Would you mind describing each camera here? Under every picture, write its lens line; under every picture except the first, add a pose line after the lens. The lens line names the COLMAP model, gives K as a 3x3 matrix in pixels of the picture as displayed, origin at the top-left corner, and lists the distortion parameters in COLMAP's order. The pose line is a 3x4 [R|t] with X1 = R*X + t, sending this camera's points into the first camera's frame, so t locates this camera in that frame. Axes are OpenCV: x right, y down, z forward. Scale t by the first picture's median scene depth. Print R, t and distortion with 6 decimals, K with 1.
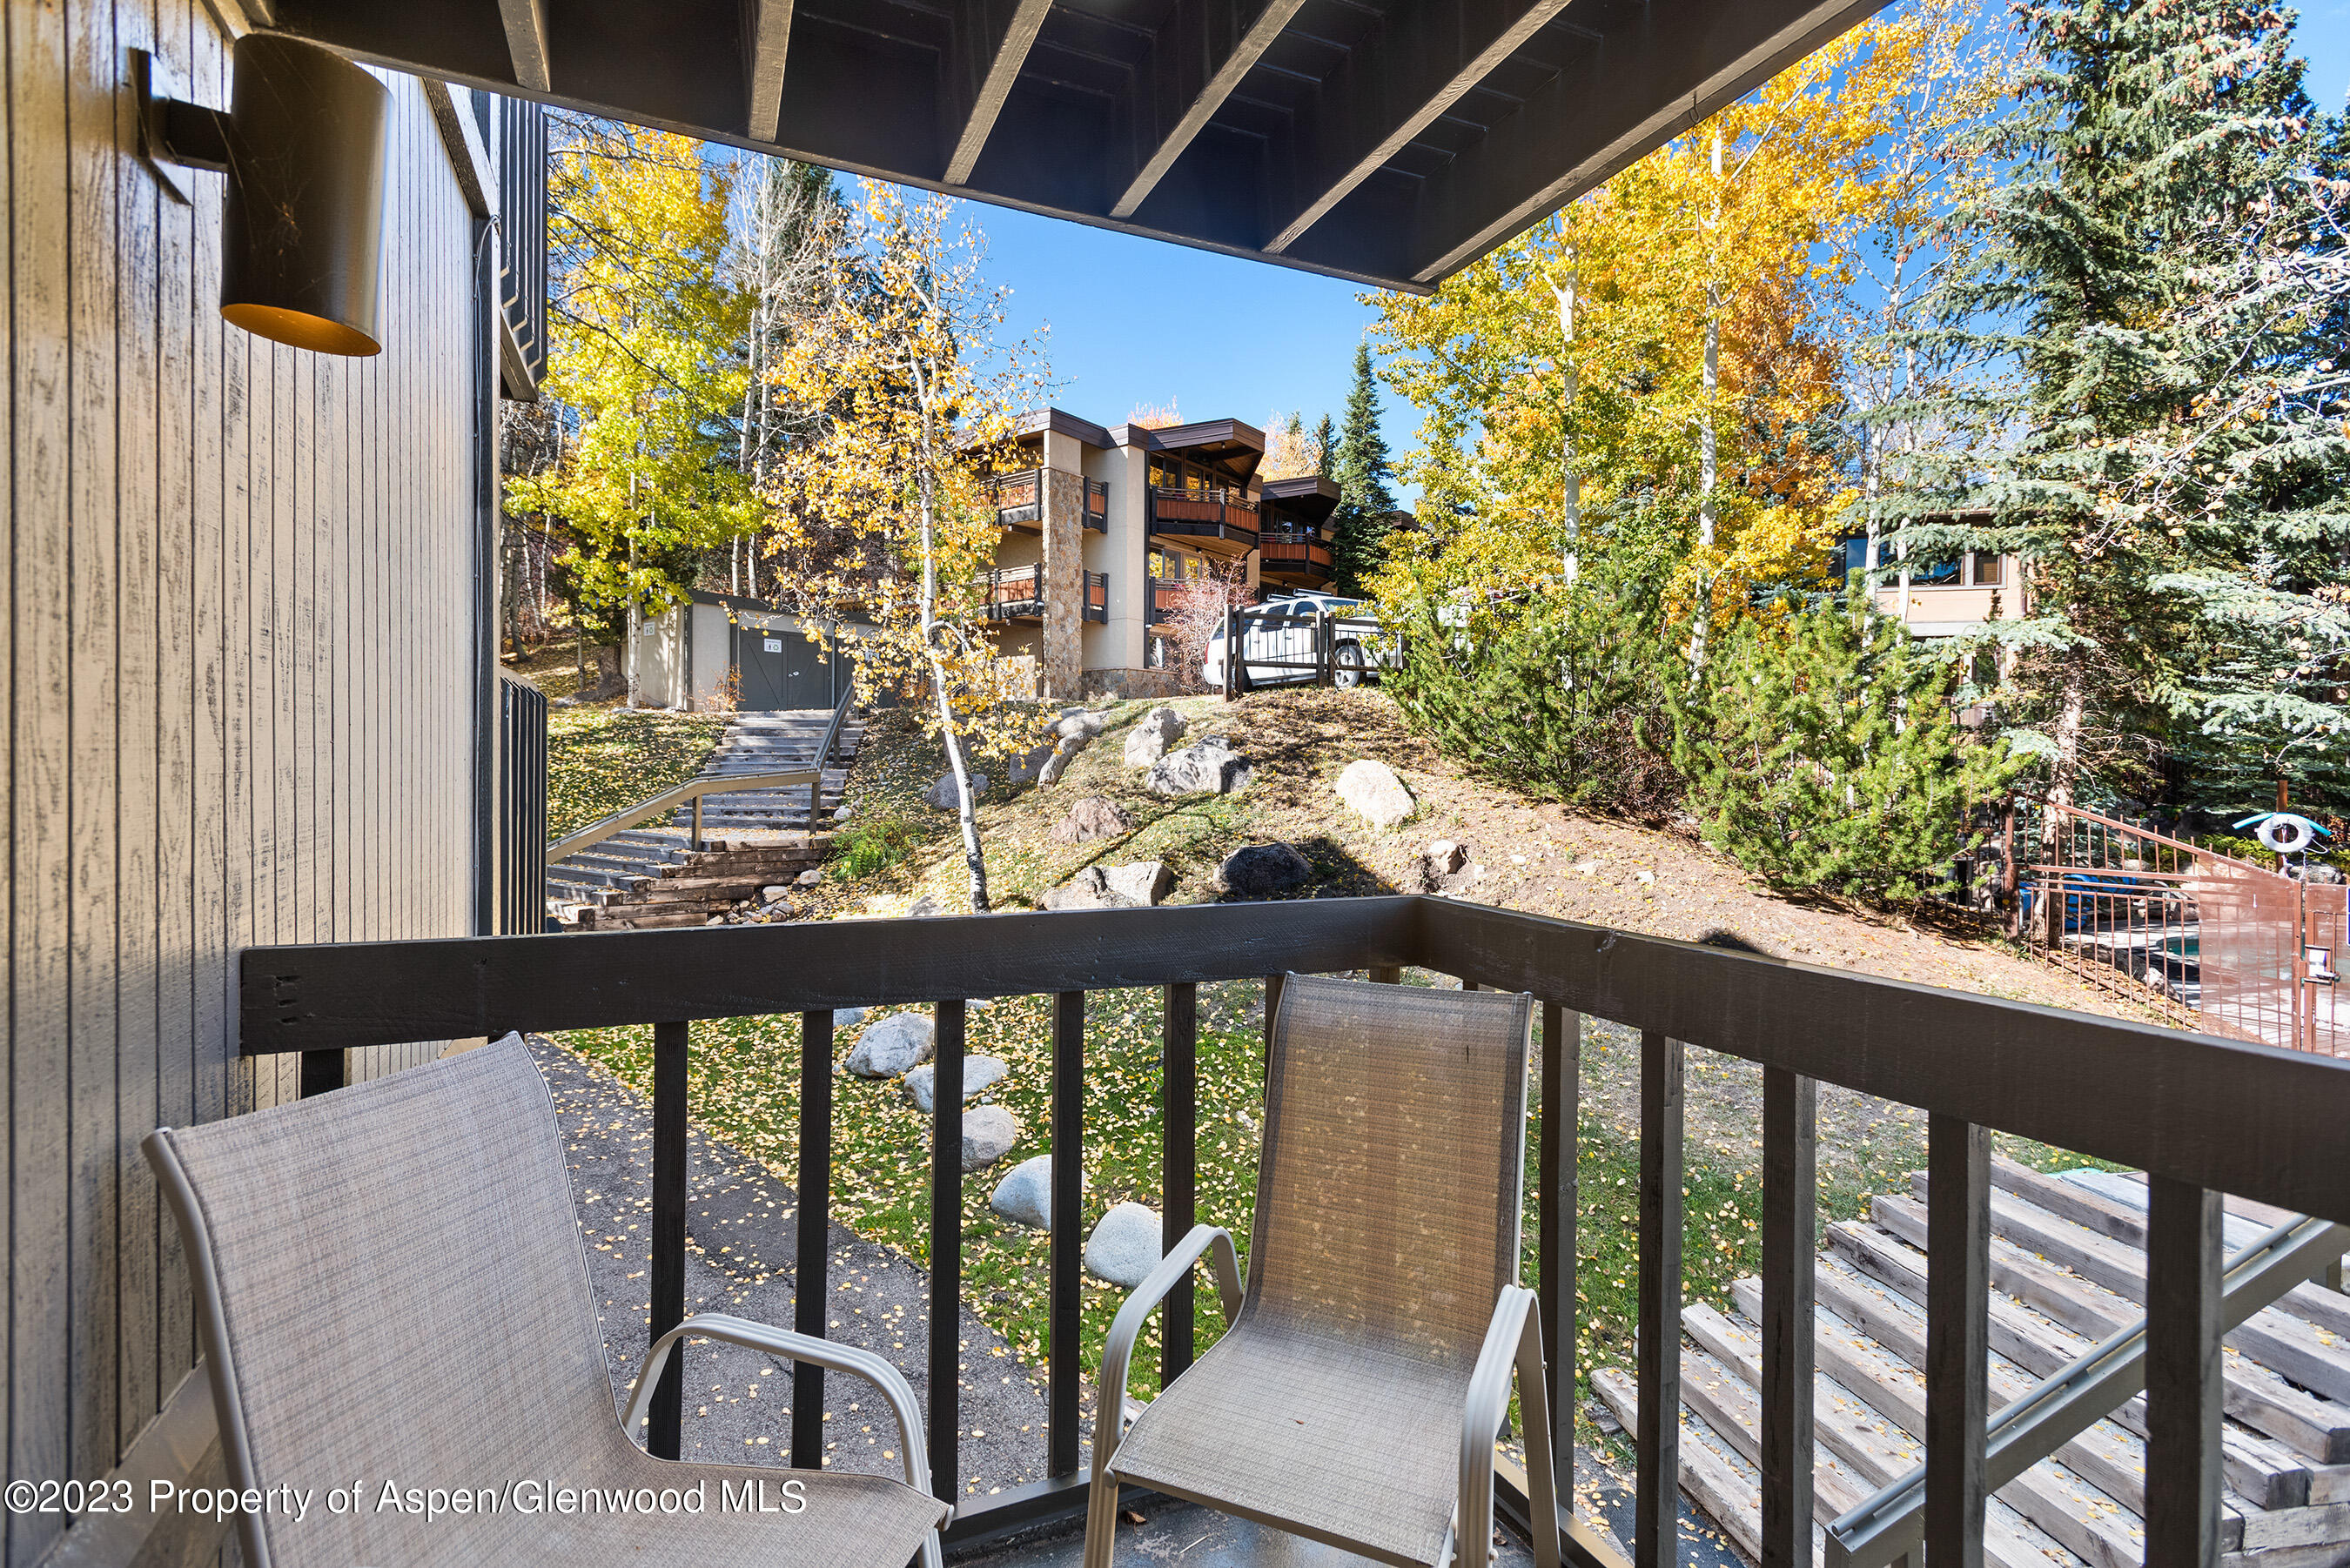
lens RADIAL K [[1121.4, 0, 1179.2], [0, 1121.4, 782.5], [0, 0, 1]] dist [0.001413, -0.000986]
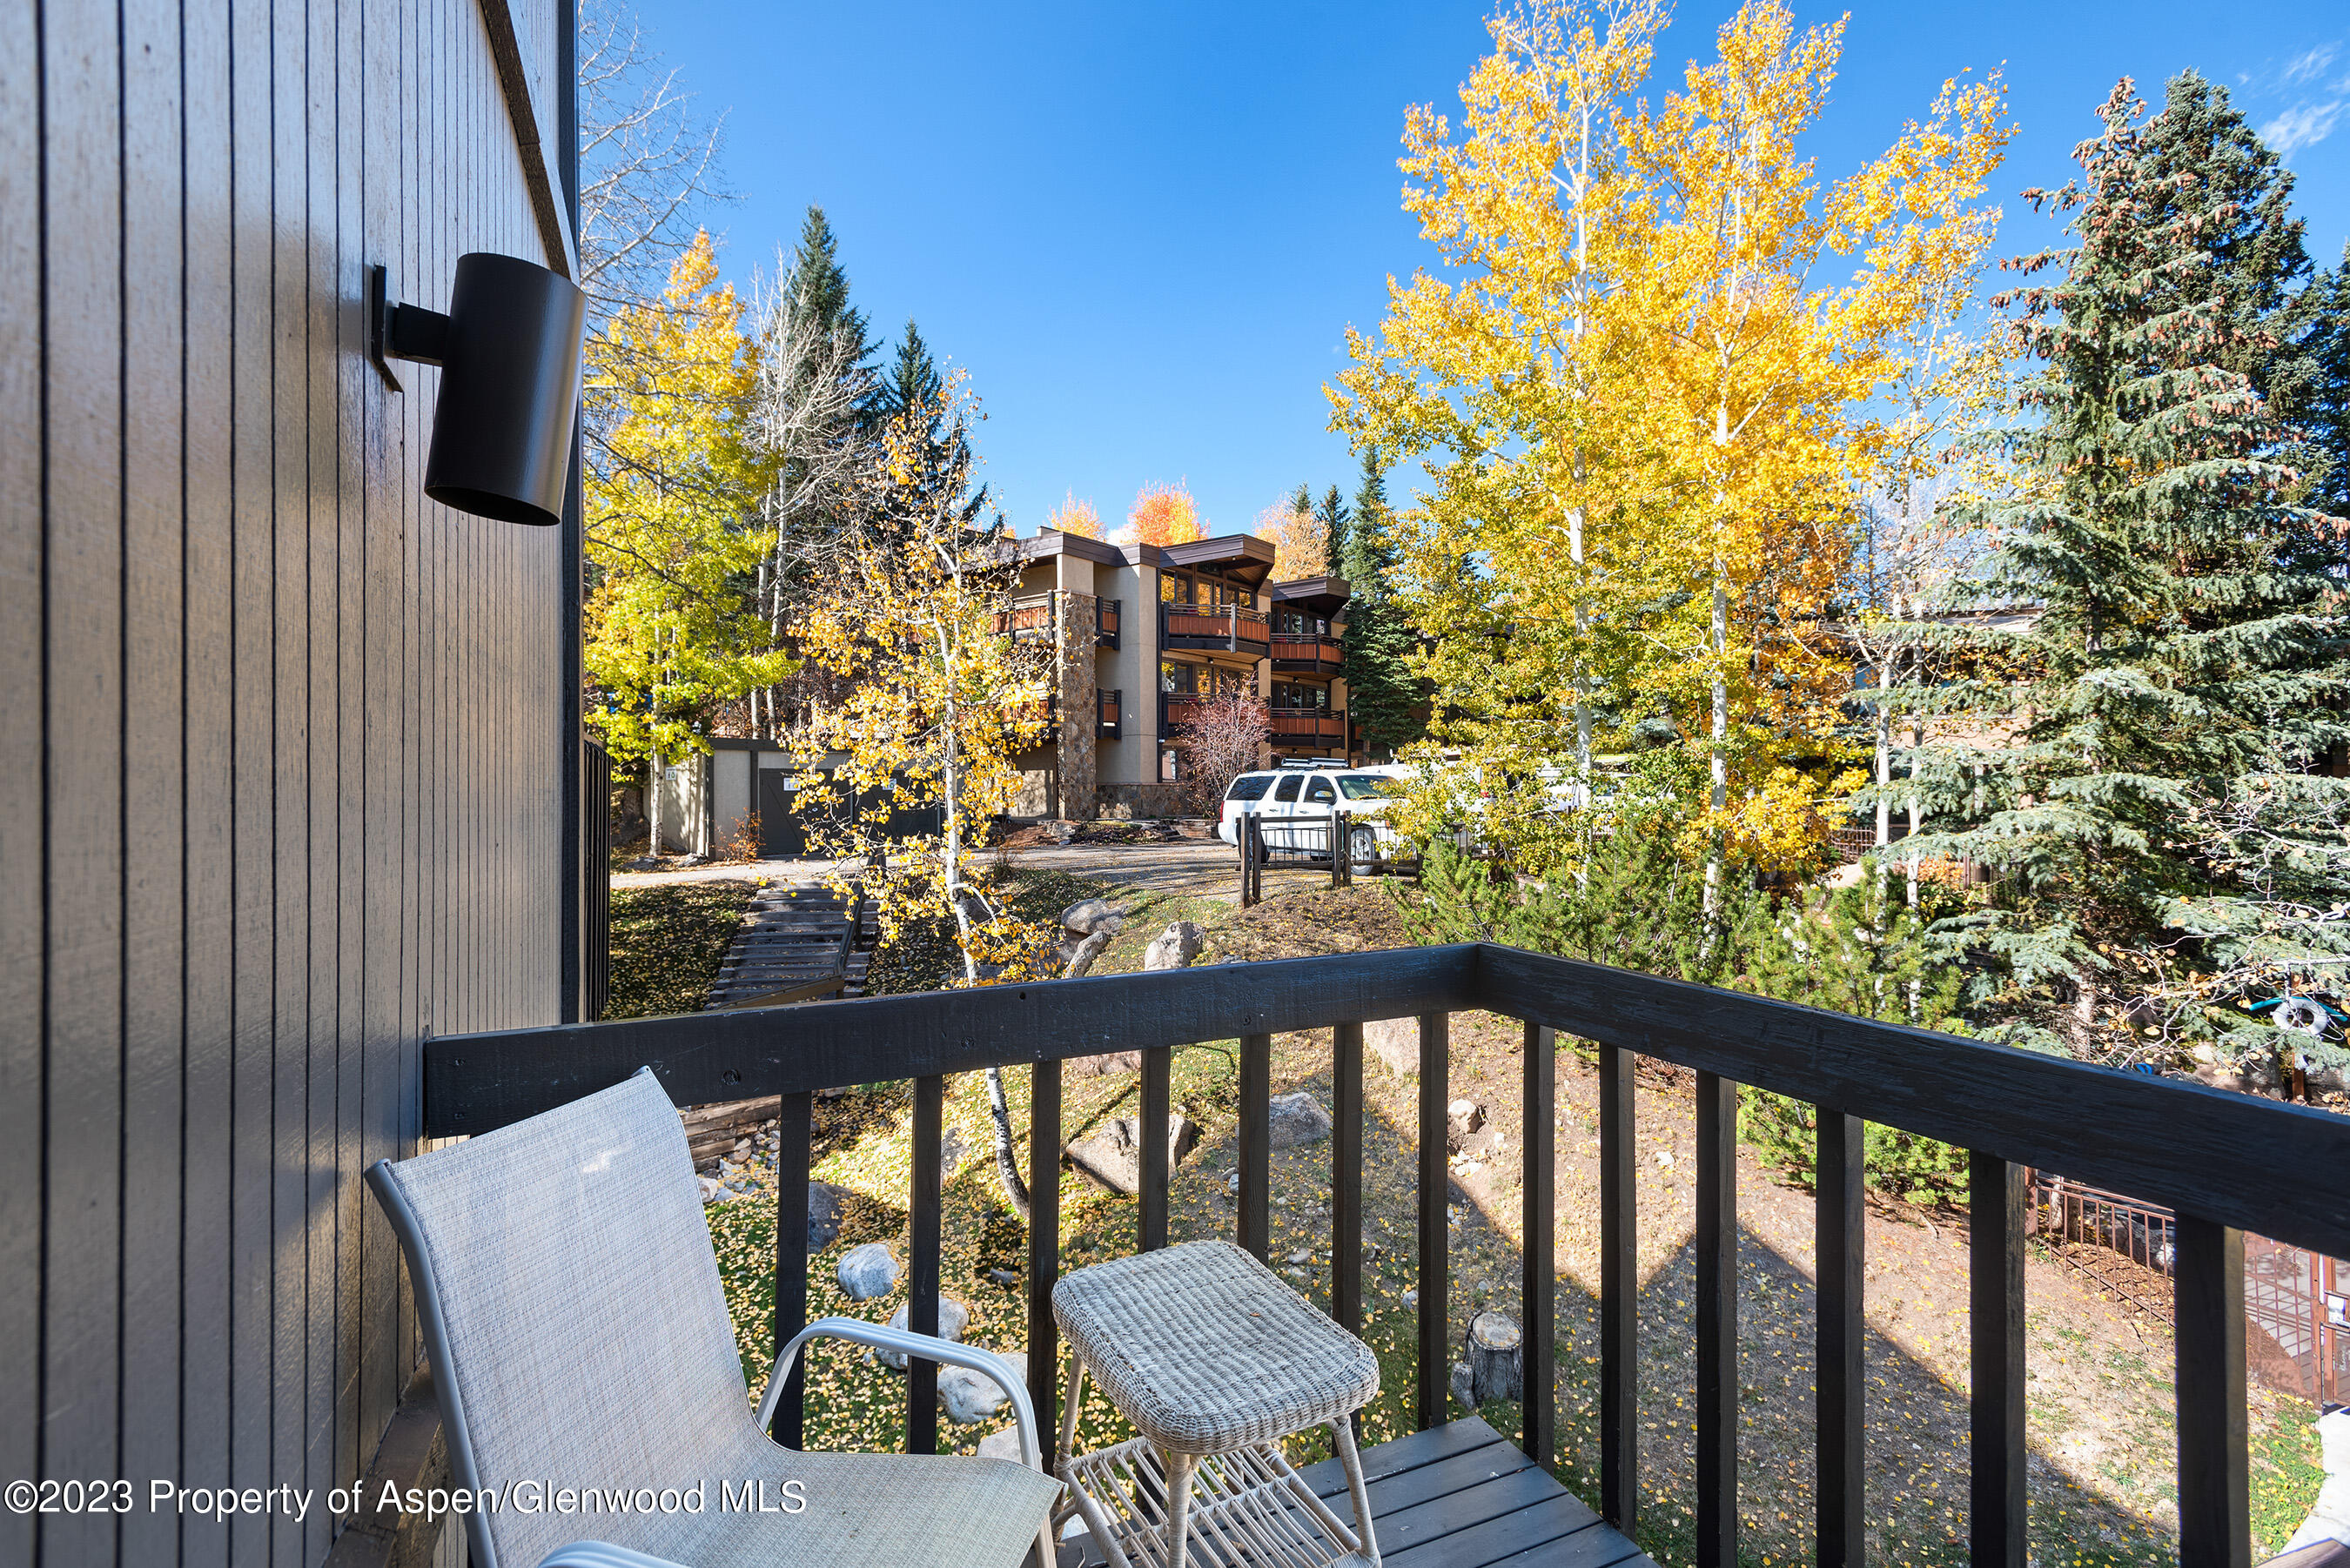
lens RADIAL K [[1118.2, 0, 1175.0], [0, 1118.2, 784.0], [0, 0, 1]] dist [-0.001402, 0.000085]
pose [[0.999881, -0.009359, -0.012295, -0.005980], [0.009138, 0.999798, -0.017880, -0.151187], [0.012460, 0.017766, 0.999765, -0.010759]]
